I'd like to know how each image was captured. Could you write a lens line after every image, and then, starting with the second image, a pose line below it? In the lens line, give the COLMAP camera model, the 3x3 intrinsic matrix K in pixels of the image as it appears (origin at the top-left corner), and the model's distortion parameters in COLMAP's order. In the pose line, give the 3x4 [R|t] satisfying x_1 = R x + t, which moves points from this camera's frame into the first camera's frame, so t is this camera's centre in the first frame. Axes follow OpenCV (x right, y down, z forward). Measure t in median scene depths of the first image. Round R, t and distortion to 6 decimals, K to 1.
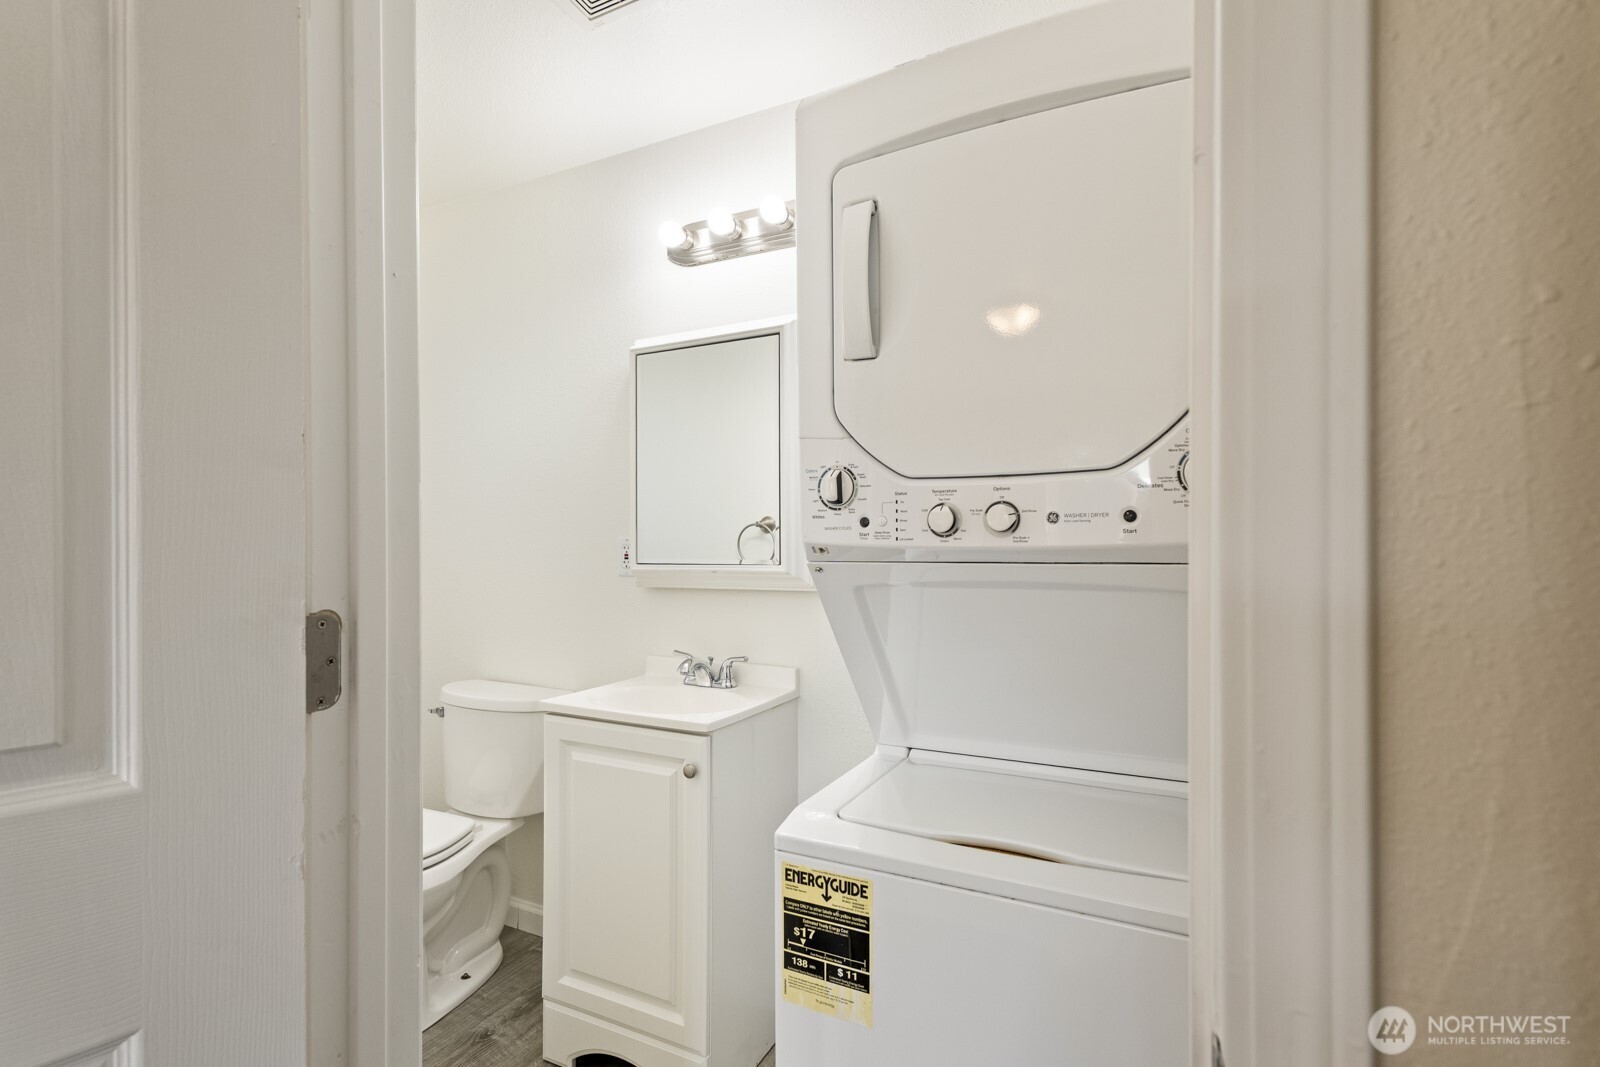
lens RADIAL K [[746.5, 0, 798.6], [0, 746.5, 538.1], [0, 0, 1]] dist [0.001327, 0.001225]
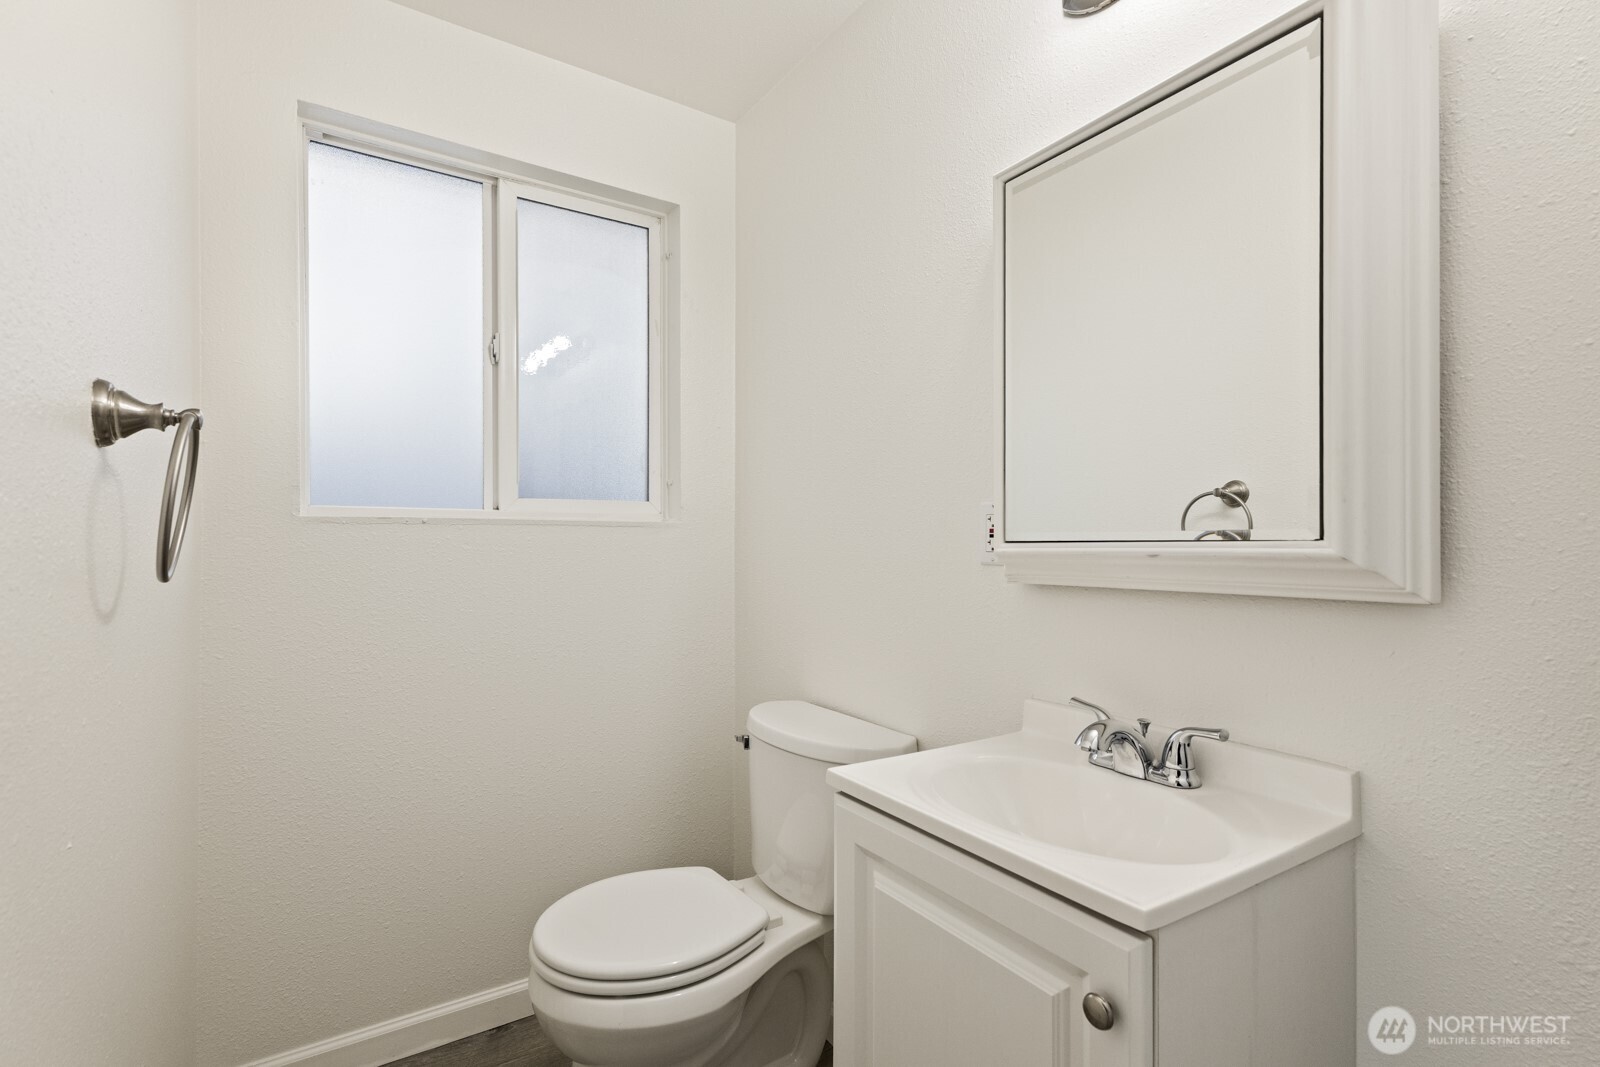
lens RADIAL K [[746.5, 0, 798.6], [0, 746.5, 538.1], [0, 0, 1]] dist [0.001327, 0.001225]
pose [[0.861653, 0.001042, -0.507497, -0.061525], [-0.002512, 0.999994, -0.002212, 0.033849], [0.507492, 0.003180, 0.861651, 0.429980]]
